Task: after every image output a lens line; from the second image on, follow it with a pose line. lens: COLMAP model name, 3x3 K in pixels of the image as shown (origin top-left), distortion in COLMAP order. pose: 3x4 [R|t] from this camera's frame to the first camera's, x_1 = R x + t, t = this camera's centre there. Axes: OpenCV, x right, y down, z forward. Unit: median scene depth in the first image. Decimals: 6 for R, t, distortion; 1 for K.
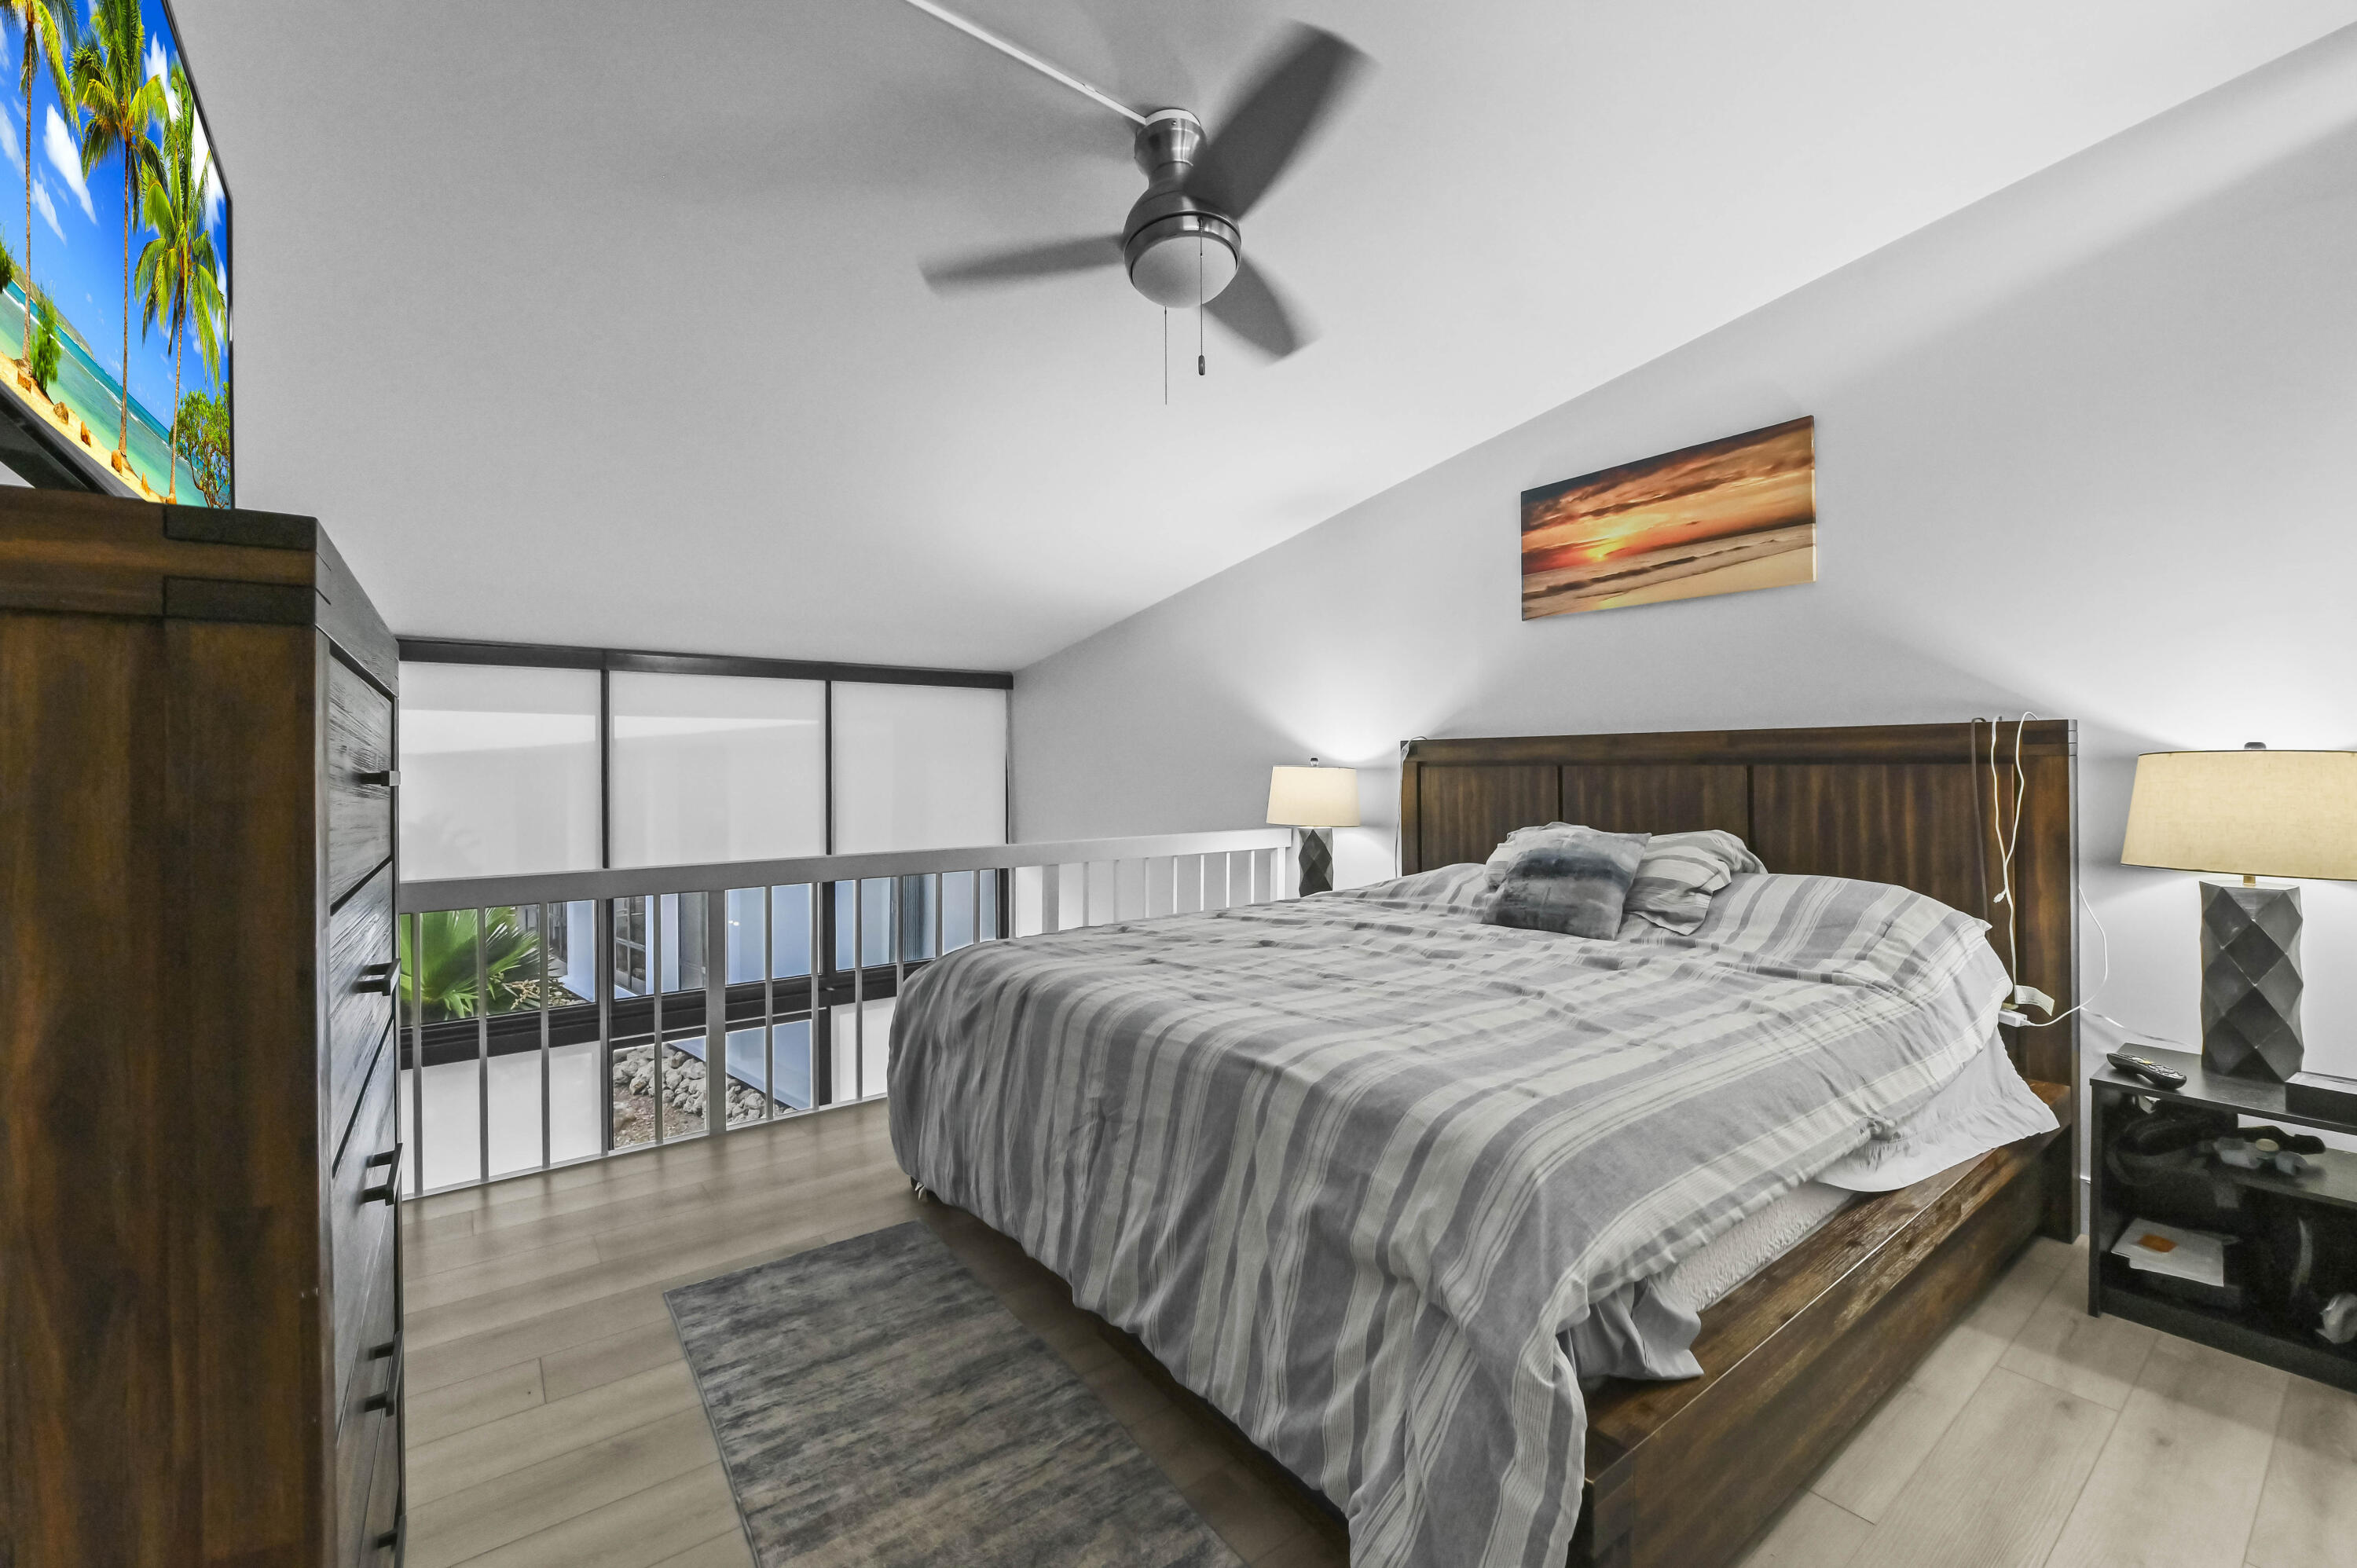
lens RADIAL K [[961.1, 0, 1193.9], [0, 961.1, 770.9], [0, 0, 1]] dist [-0.002339, -0.000204]
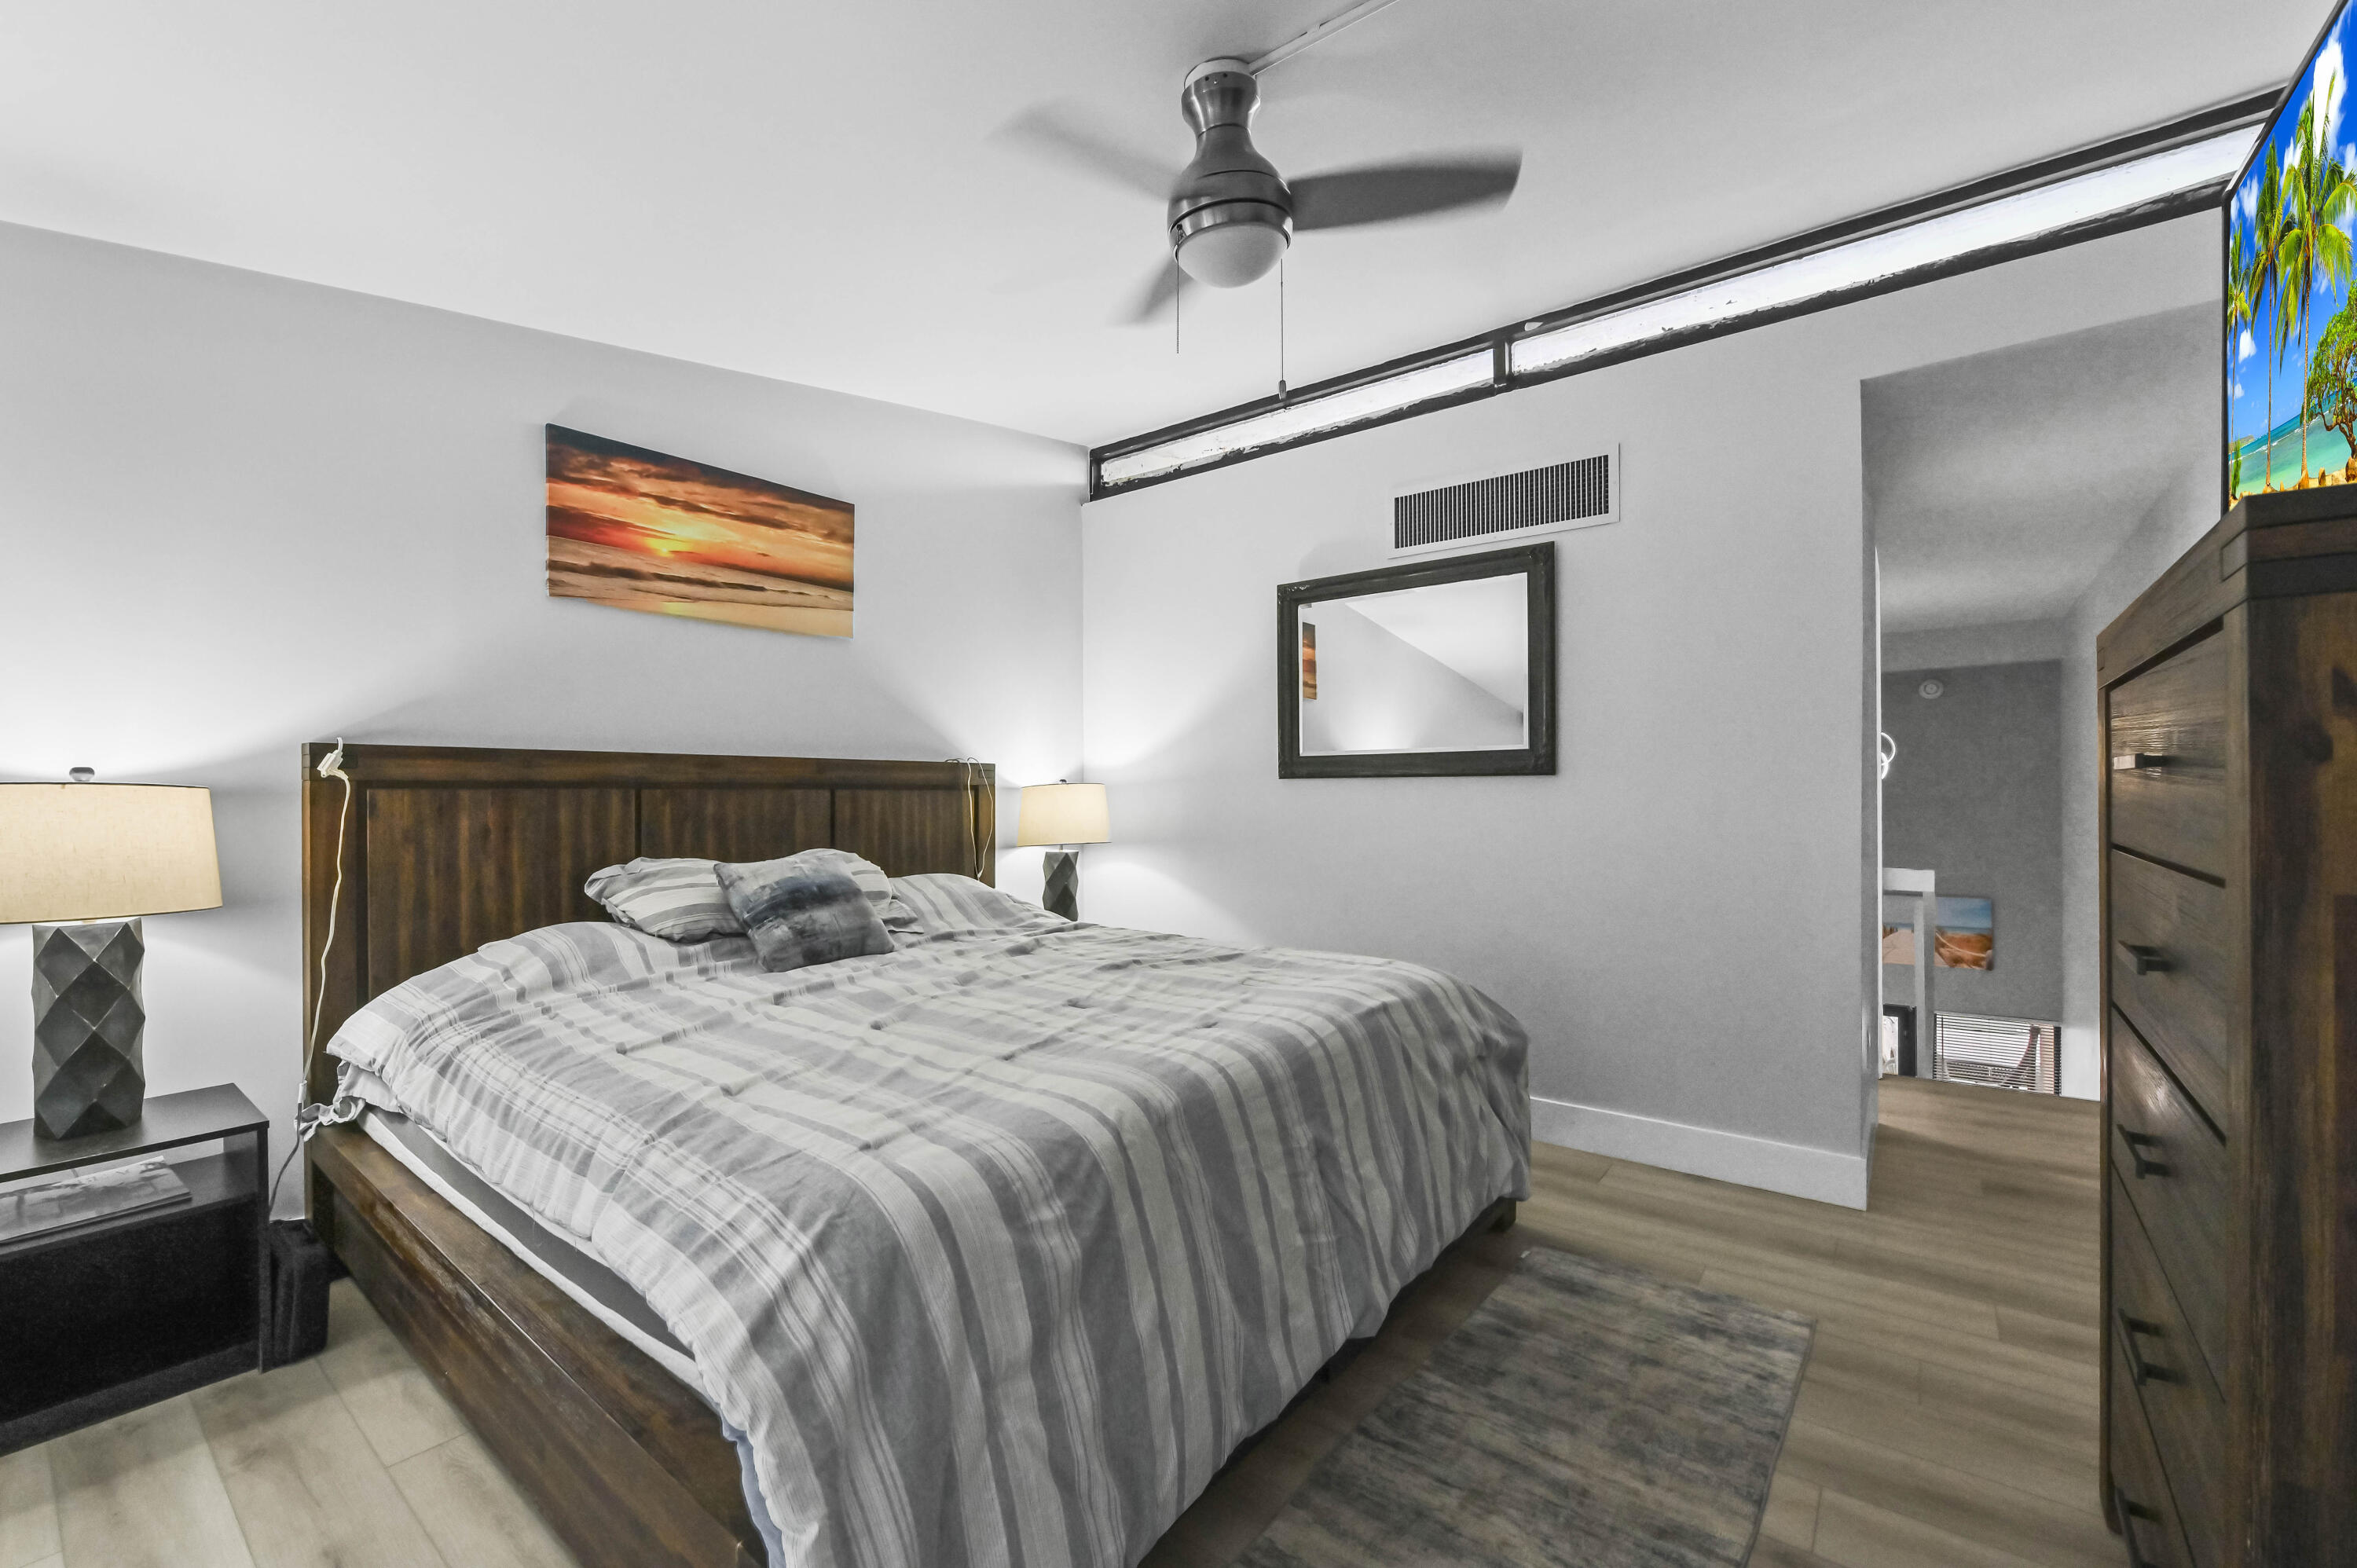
lens RADIAL K [[963.4, 0, 1175.5], [0, 963.4, 808.6], [0, 0, 1]] dist [-0.000542, -0.000064]
pose [[-0.241724, -0.003672, 0.970338, -0.576052], [0.009904, 0.999931, 0.006251, 0.012164], [-0.970294, 0.011122, -0.241671, 0.803241]]
